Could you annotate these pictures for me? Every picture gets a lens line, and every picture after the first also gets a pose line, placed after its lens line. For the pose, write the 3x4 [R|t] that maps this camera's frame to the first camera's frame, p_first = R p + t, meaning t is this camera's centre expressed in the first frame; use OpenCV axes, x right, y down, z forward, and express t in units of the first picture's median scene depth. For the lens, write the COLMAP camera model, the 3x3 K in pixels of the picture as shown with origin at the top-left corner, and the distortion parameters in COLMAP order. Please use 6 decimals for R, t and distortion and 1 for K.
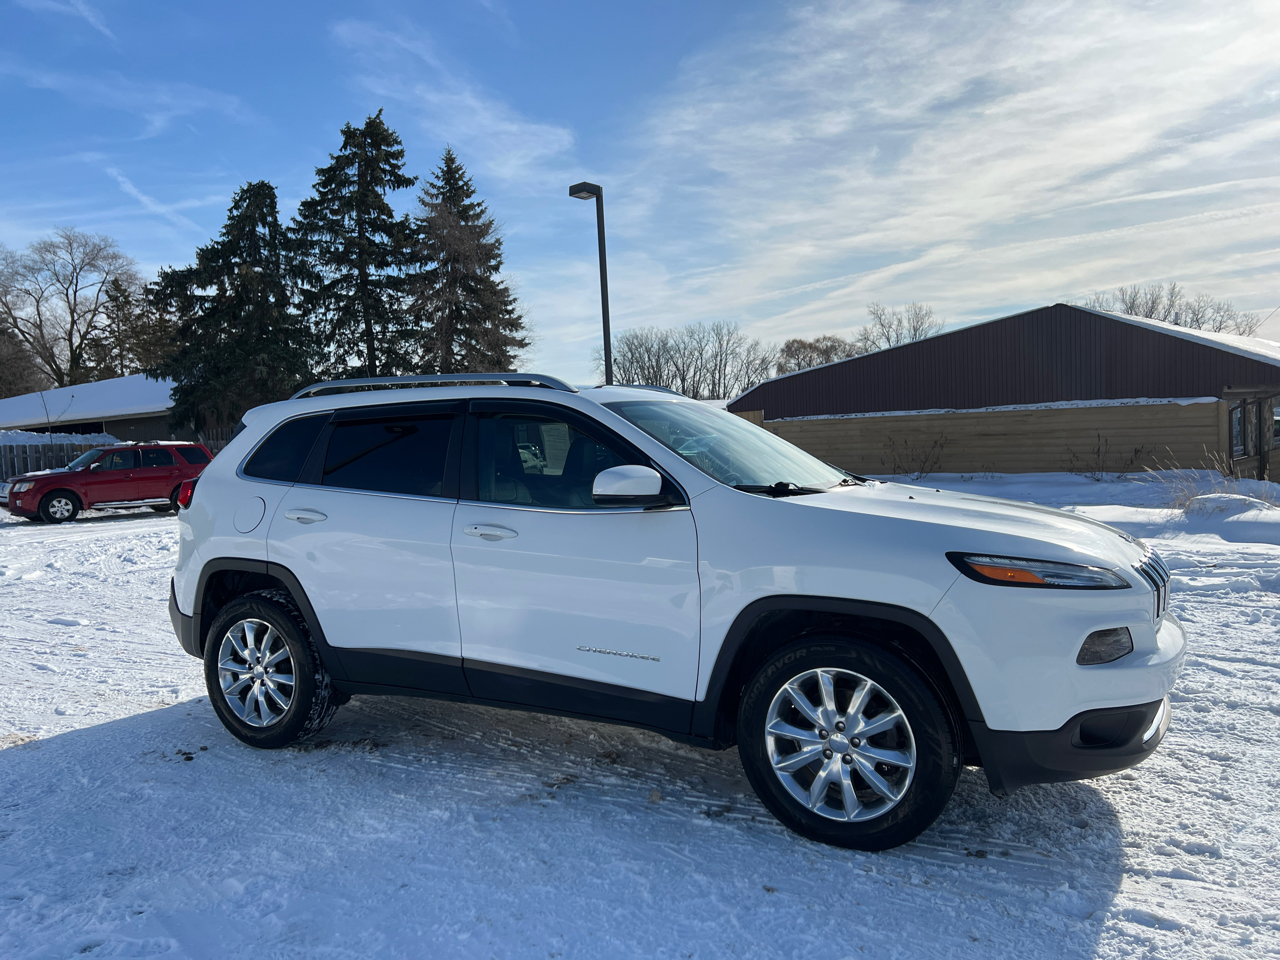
lens RADIAL K [[968.6, 0, 638.4], [0, 968.6, 481.9], [0, 0, 1]] dist [0.062984, -0.062041]
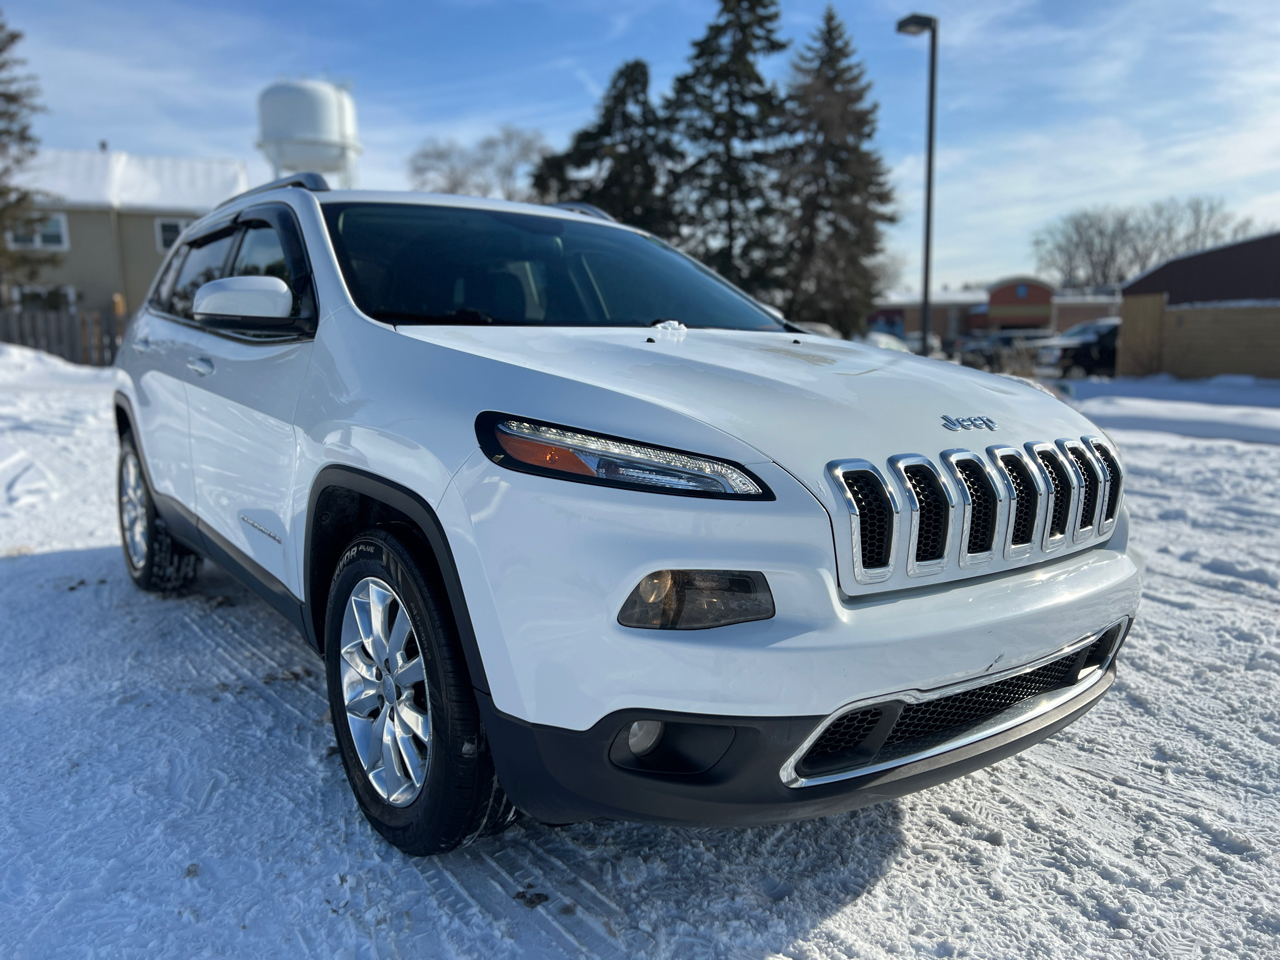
lens RADIAL K [[968.6, 0, 652.6], [0, 968.6, 473.5], [0, 0, 1]] dist [0.062984, -0.062041]
pose [[0.911495, 0.088967, -0.401574, 0.069362], [-0.047730, 0.992610, 0.111571, 0.003995], [0.408532, -0.082529, 0.909005, 0.052820]]
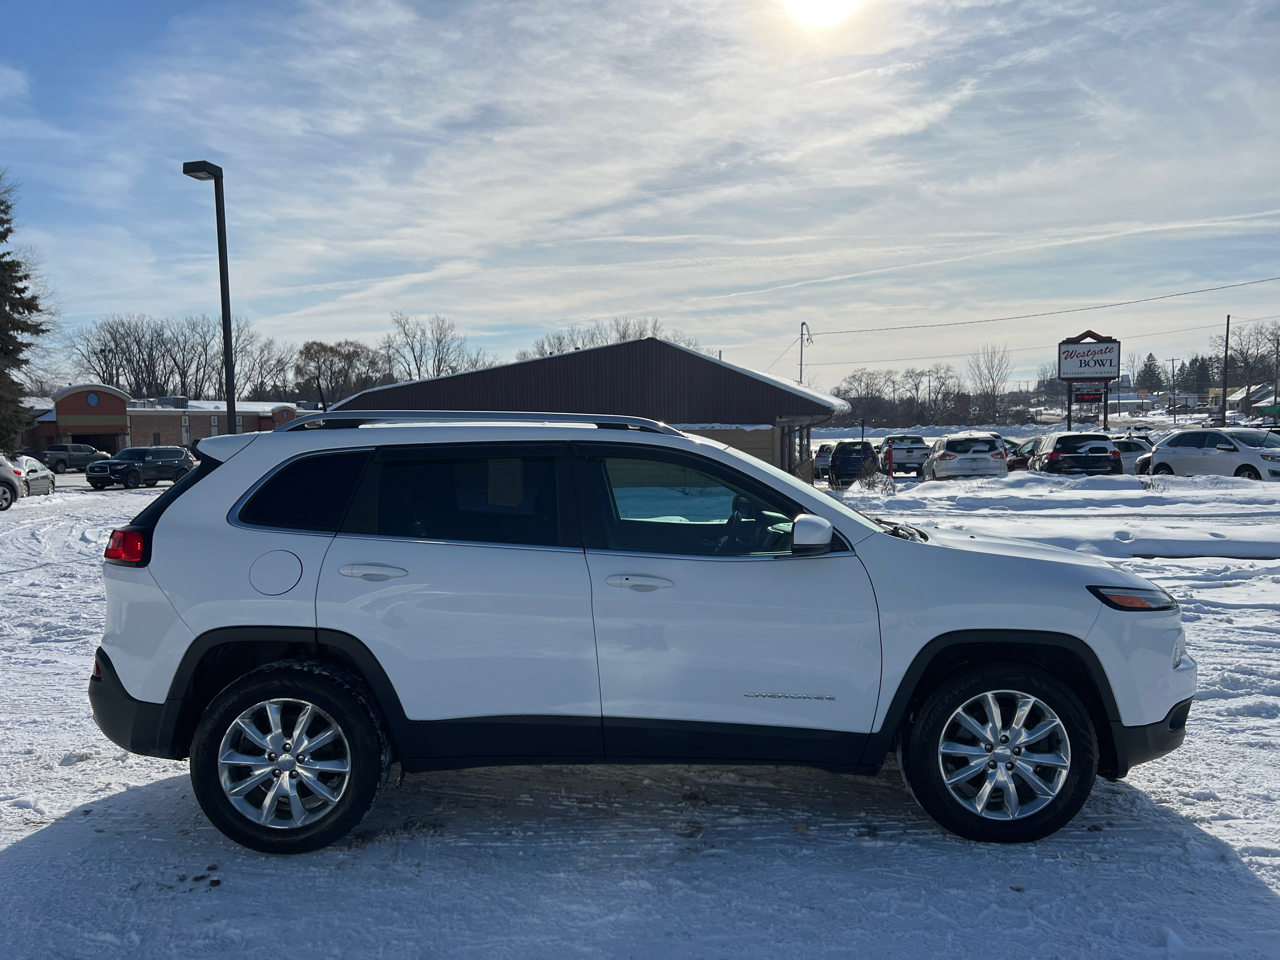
lens RADIAL K [[968.6, 0, 640.7], [0, 968.6, 490.3], [0, 0, 1]] dist [0.062984, -0.062041]
pose [[0.877087, -0.004546, 0.480311, -0.081049], [0.003934, 0.999990, 0.002280, -0.005643], [-0.480316, -0.000110, 0.877095, 0.020287]]
